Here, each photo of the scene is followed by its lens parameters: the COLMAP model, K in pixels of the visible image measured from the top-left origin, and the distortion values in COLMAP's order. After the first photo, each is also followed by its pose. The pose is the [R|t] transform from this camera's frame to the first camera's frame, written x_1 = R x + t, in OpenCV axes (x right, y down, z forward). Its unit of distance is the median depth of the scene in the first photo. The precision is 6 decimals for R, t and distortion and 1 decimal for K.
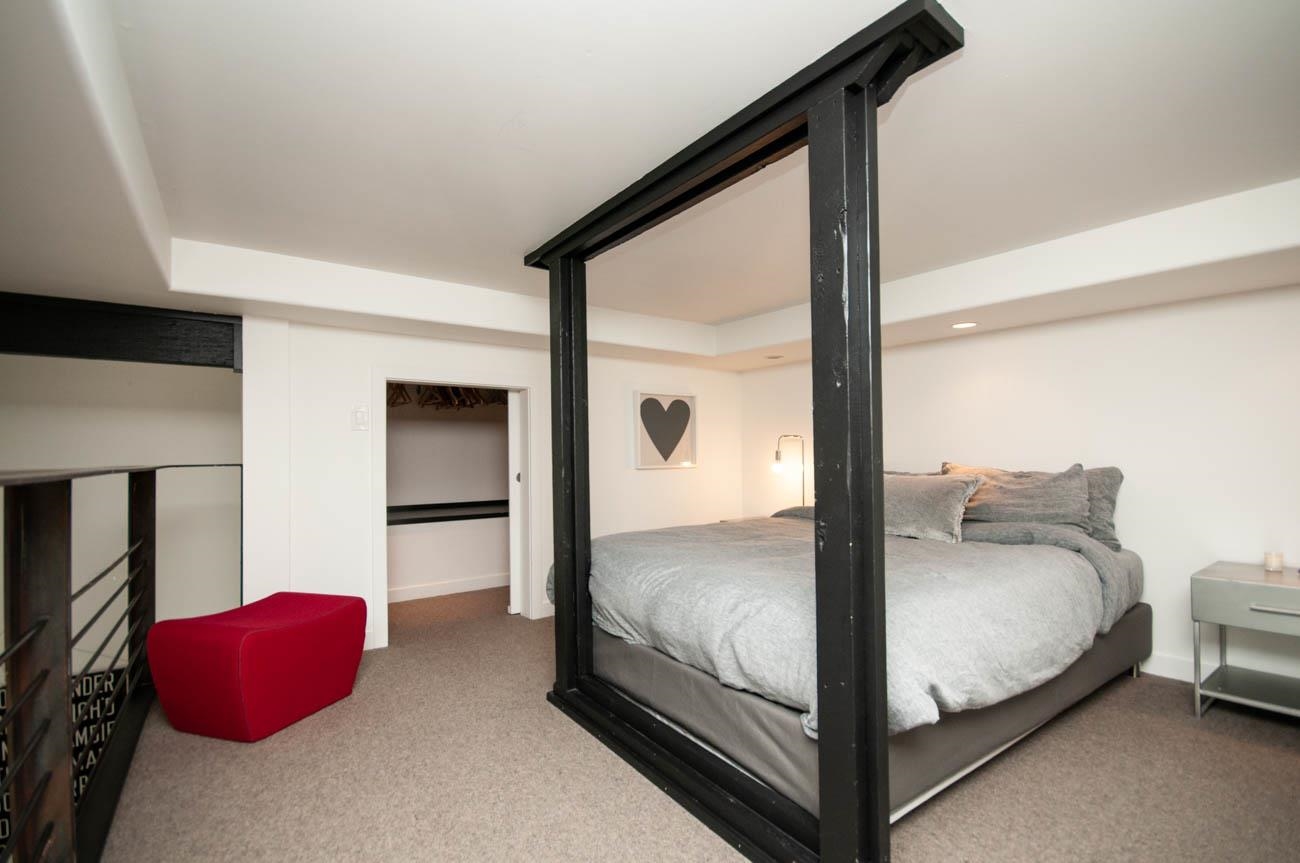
lens RADIAL K [[566.0, 0, 650.8], [0, 566.0, 450.1], [0, 0, 1]] dist [0.010587, -0.015481]
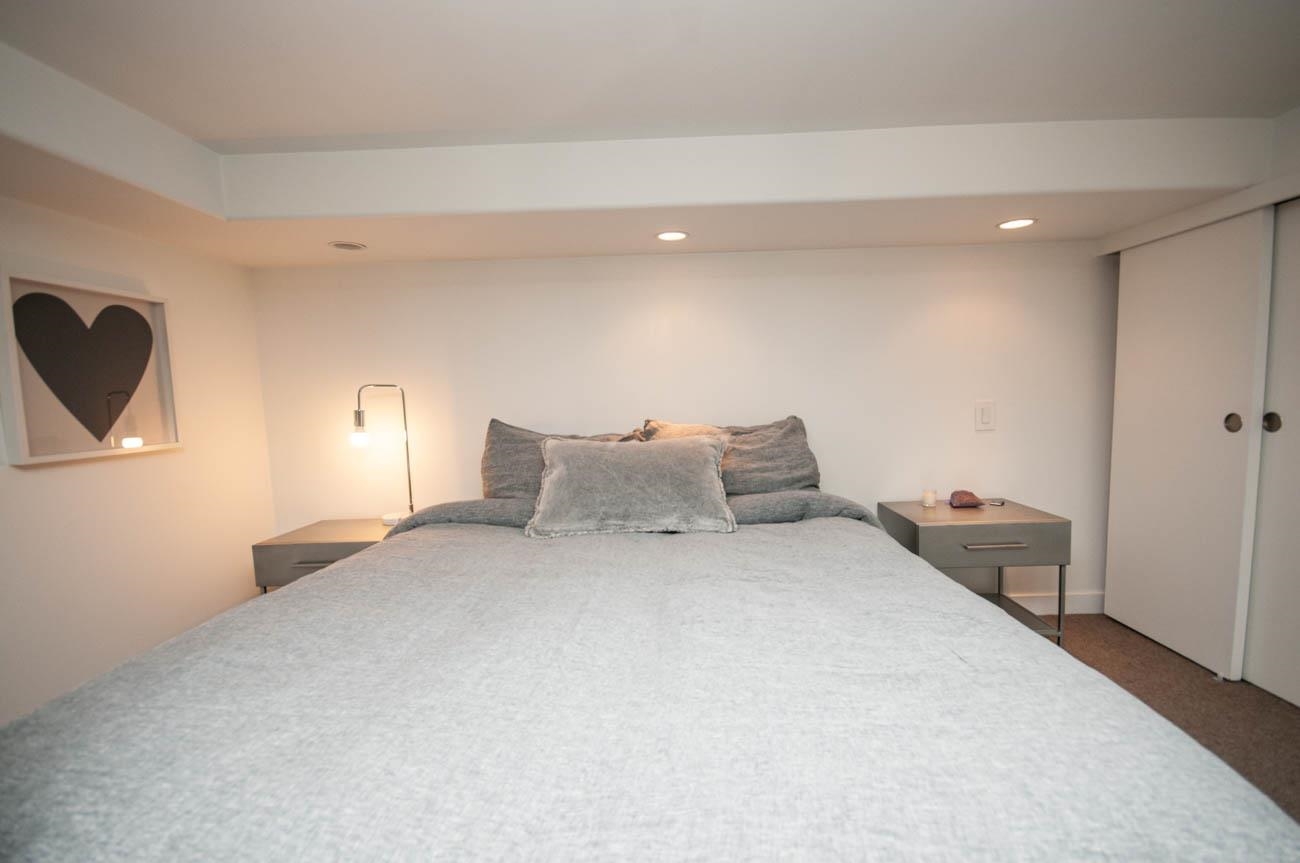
lens RADIAL K [[582.7, 0, 649.2], [0, 582.7, 449.9], [0, 0, 1]] dist [0.015183, -0.016030]
pose [[0.621113, -0.085866, 0.779003, -0.104160], [0.021470, 0.995471, 0.092608, -0.011902], [-0.783427, -0.040795, 0.620143, 0.605158]]
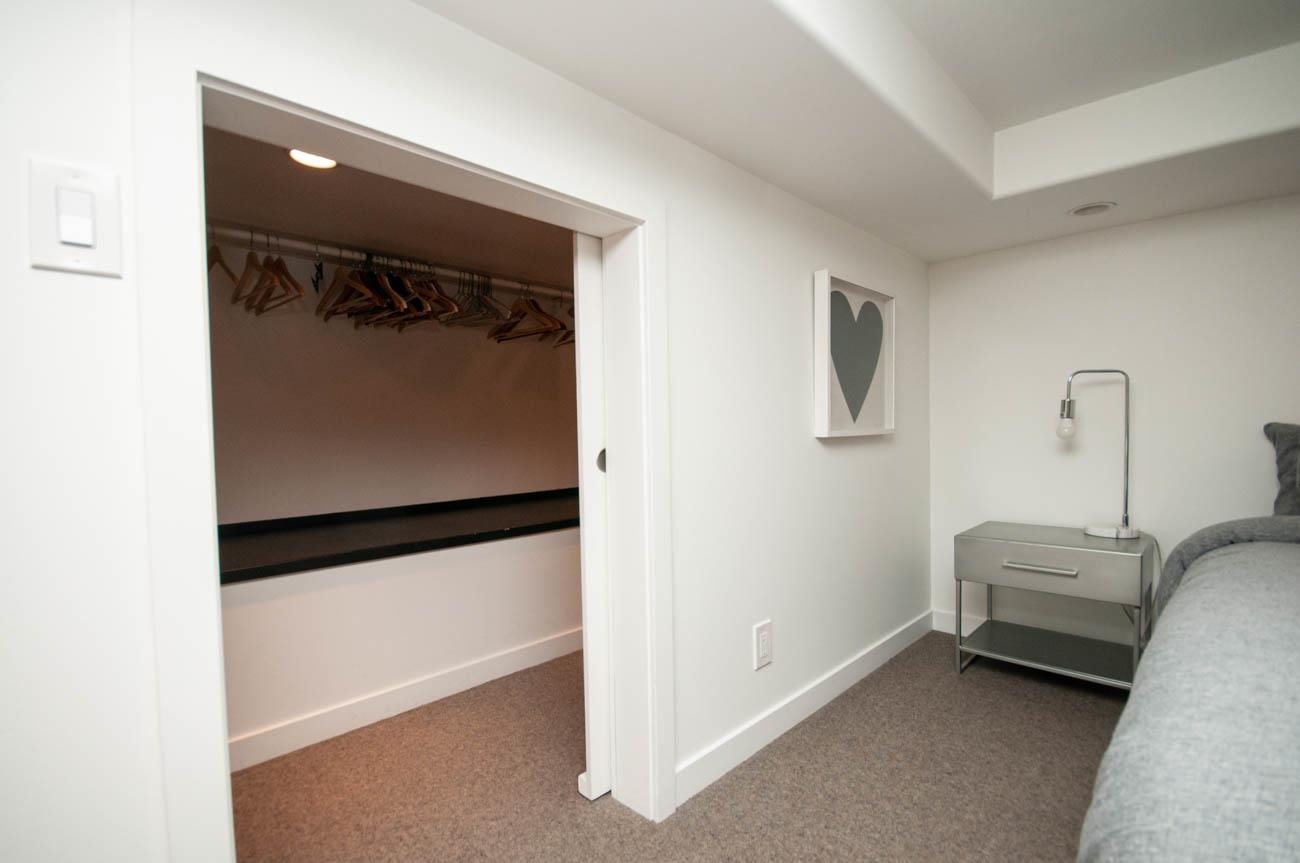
lens RADIAL K [[582.7, 0, 649.2], [0, 582.7, 449.9], [0, 0, 1]] dist [0.015183, -0.016030]
pose [[0.985226, -0.007486, 0.171094, -0.372251], [0.001798, 0.999441, 0.033379, 0.044253], [-0.171248, -0.032579, 0.984689, 0.864993]]
